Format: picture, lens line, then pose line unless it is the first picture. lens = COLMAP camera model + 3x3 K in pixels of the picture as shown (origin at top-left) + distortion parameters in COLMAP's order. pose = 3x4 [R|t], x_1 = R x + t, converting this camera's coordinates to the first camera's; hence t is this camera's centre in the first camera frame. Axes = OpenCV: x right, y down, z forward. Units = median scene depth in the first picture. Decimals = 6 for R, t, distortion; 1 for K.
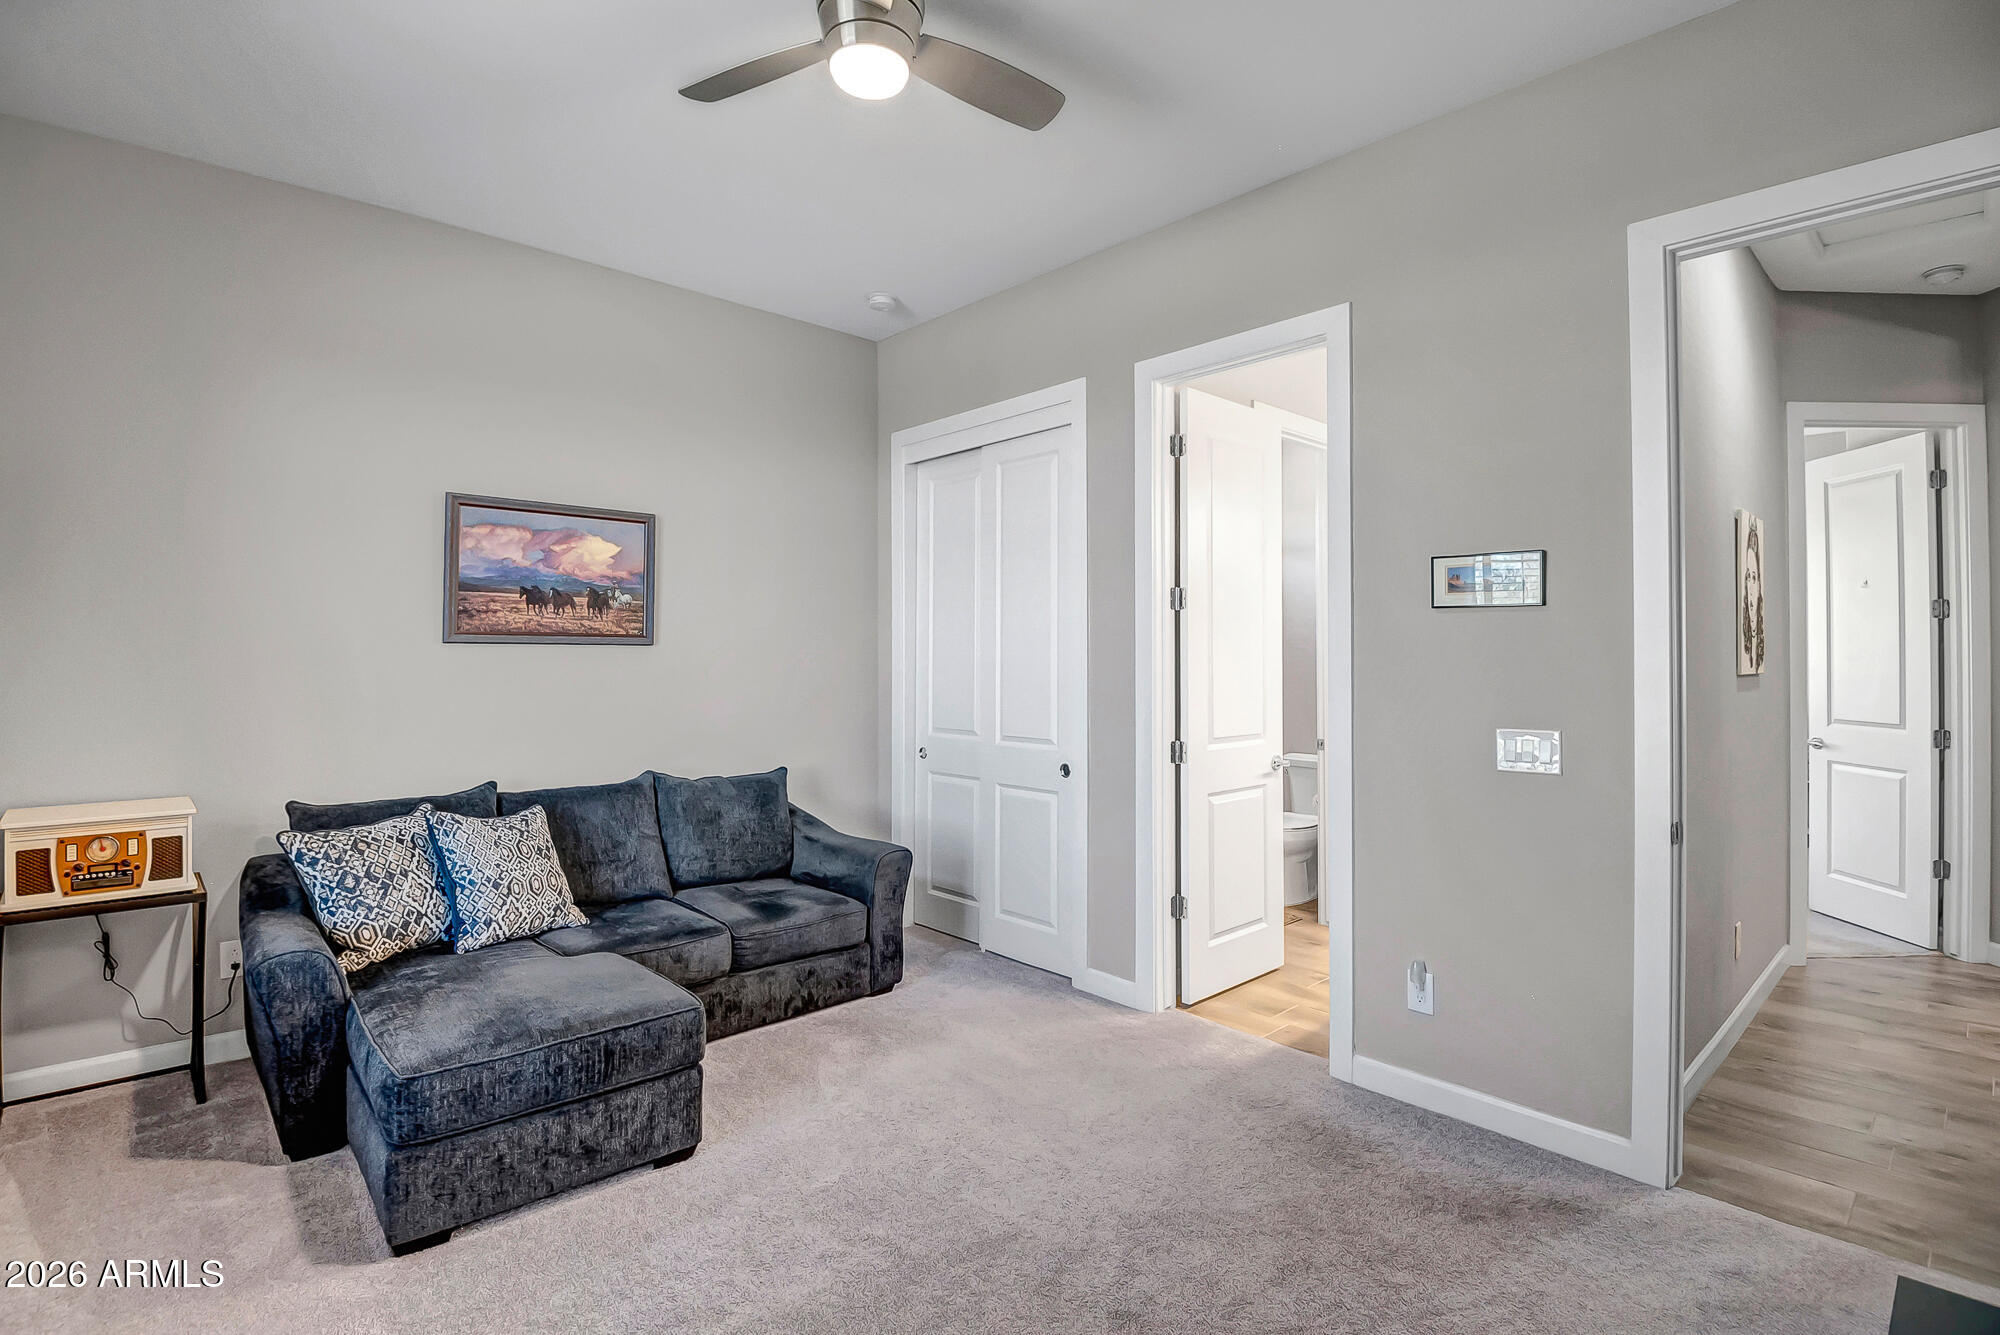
lens RADIAL K [[929.8, 0, 1002.1], [0, 929.8, 658.0], [0, 0, 1]] dist [0.010785, -0.030738]
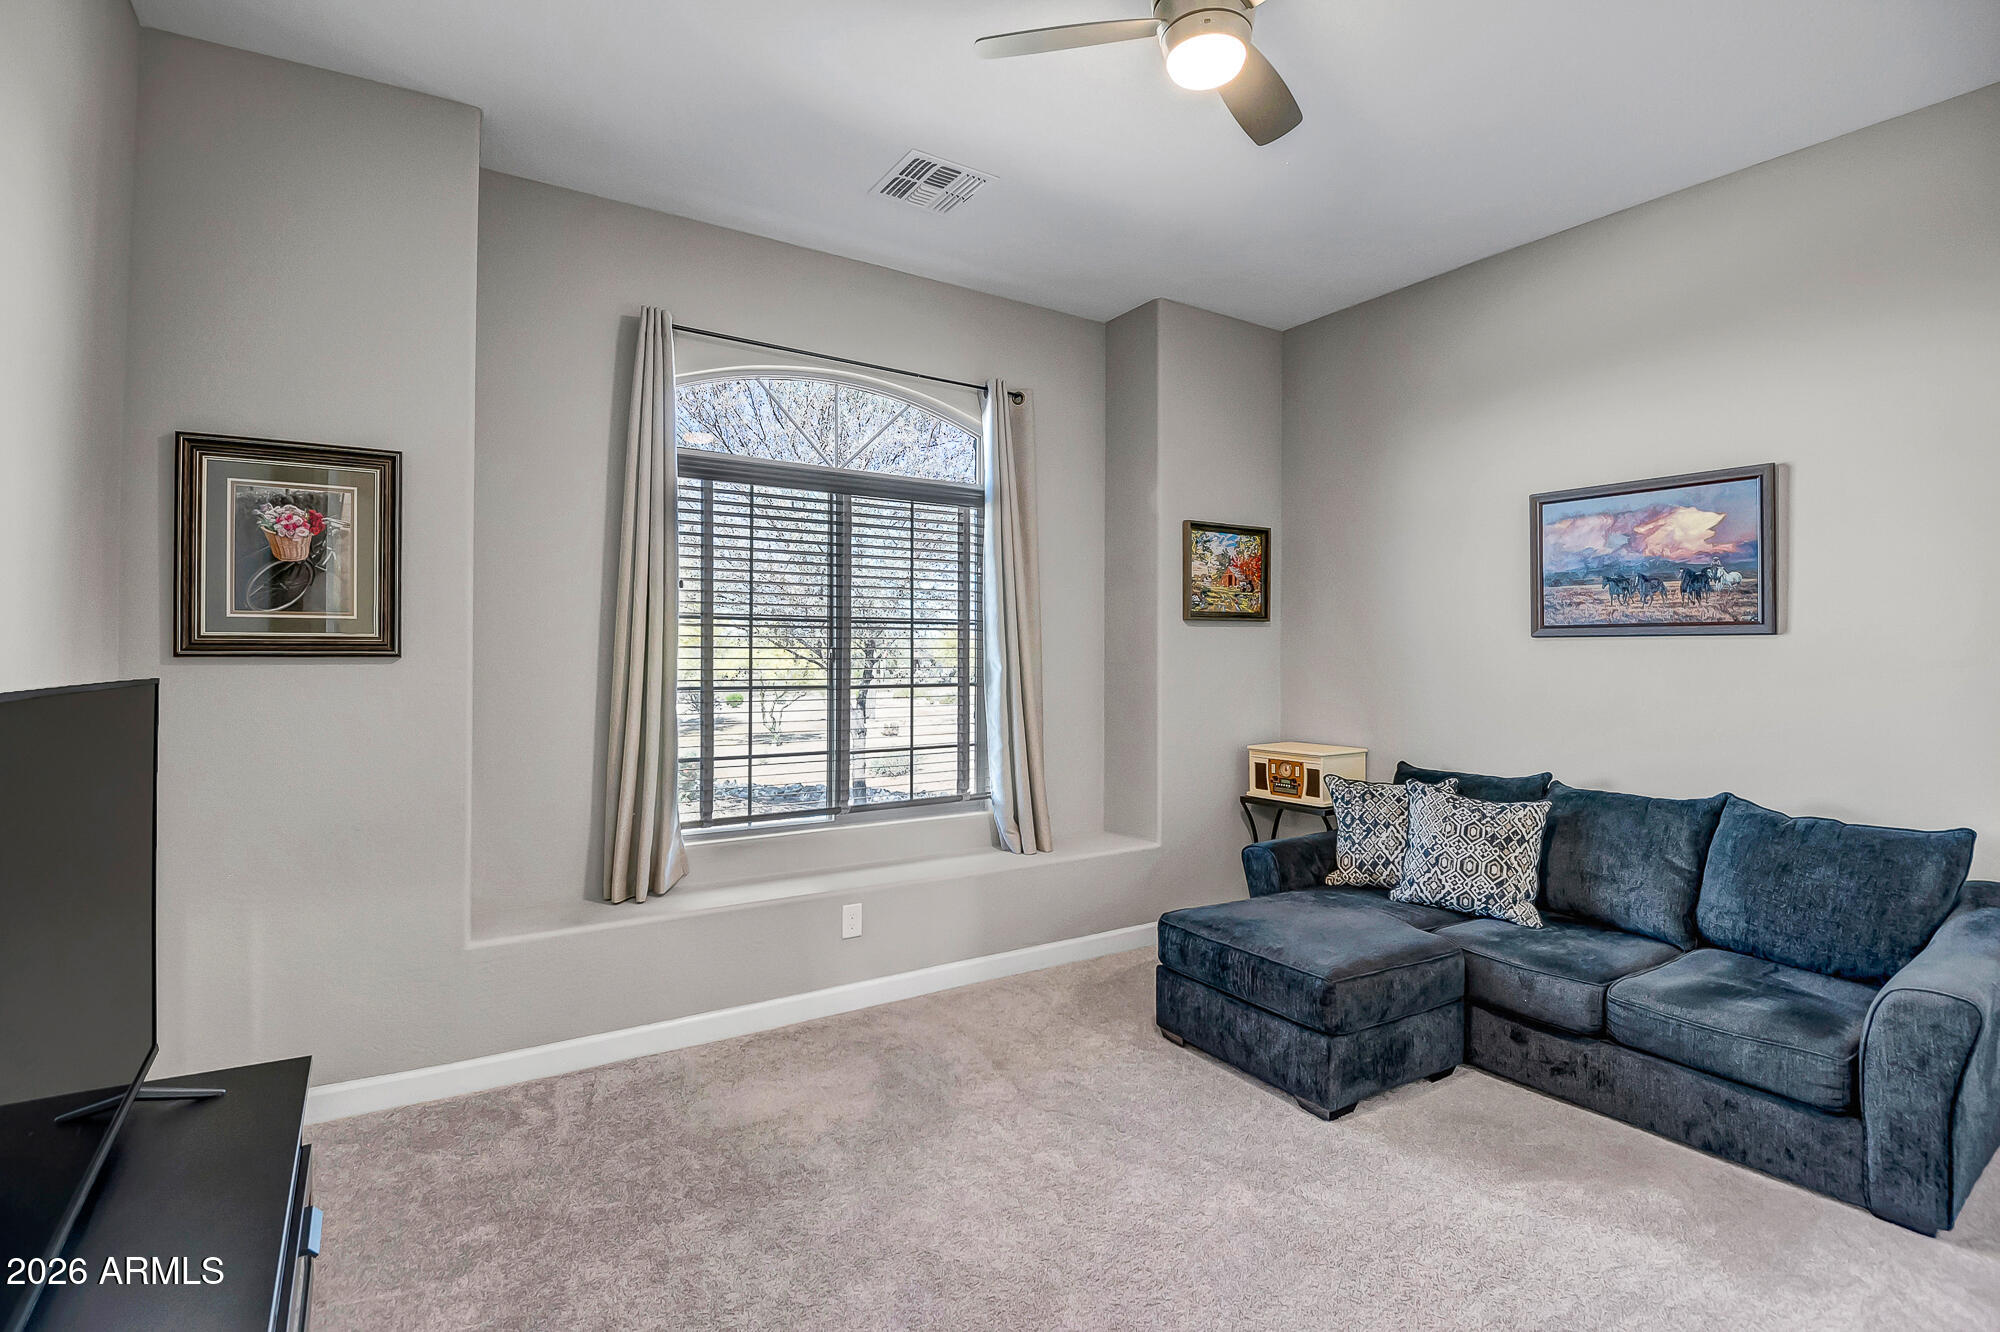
lens RADIAL K [[929.8, 0, 1002.1], [0, 929.8, 656.5], [0, 0, 1]] dist [0.010785, -0.030738]
pose [[-0.146727, 0.000949, -0.989177, 0.519650], [-0.002890, 0.999995, 0.001388, 0.005950], [0.989173, 0.003062, -0.146724, 0.535404]]
